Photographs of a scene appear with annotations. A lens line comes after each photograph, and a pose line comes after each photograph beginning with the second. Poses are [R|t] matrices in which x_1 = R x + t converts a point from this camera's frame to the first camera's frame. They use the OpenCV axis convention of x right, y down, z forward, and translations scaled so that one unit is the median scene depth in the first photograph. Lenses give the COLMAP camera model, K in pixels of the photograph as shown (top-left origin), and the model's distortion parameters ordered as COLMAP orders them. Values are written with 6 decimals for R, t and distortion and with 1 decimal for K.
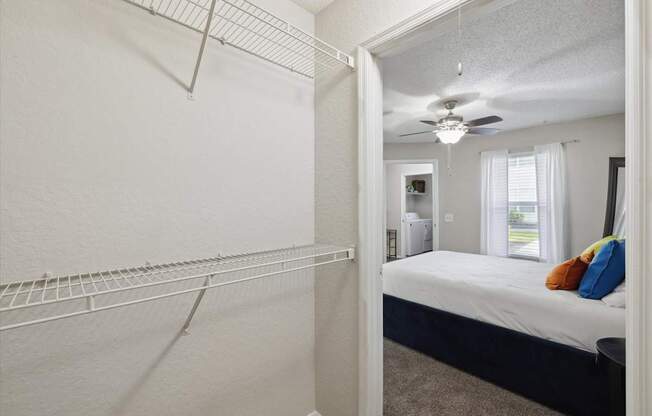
lens RADIAL K [[271.7, 0, 327.5], [0, 271.7, 205.8], [0, 0, 1]] dist [-0.000418, -0.000123]
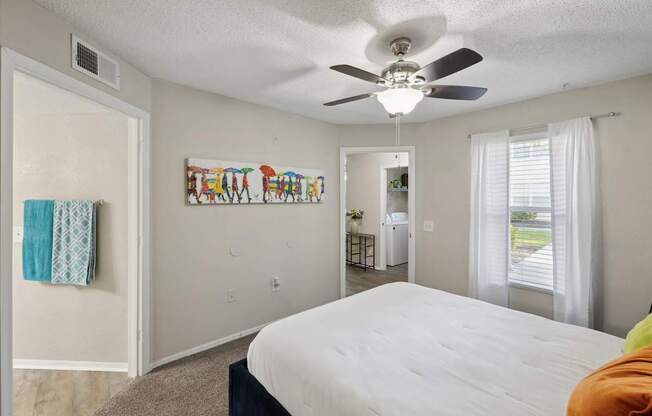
lens RADIAL K [[276.6, 0, 326.3], [0, 276.6, 202.5], [0, 0, 1]] dist [-0.000616, 0.000268]
pose [[0.999667, 0.001971, -0.025736, 0.221111], [-0.001622, 0.999907, 0.013570, -0.033793], [0.025760, -0.013524, 0.999577, 0.286342]]
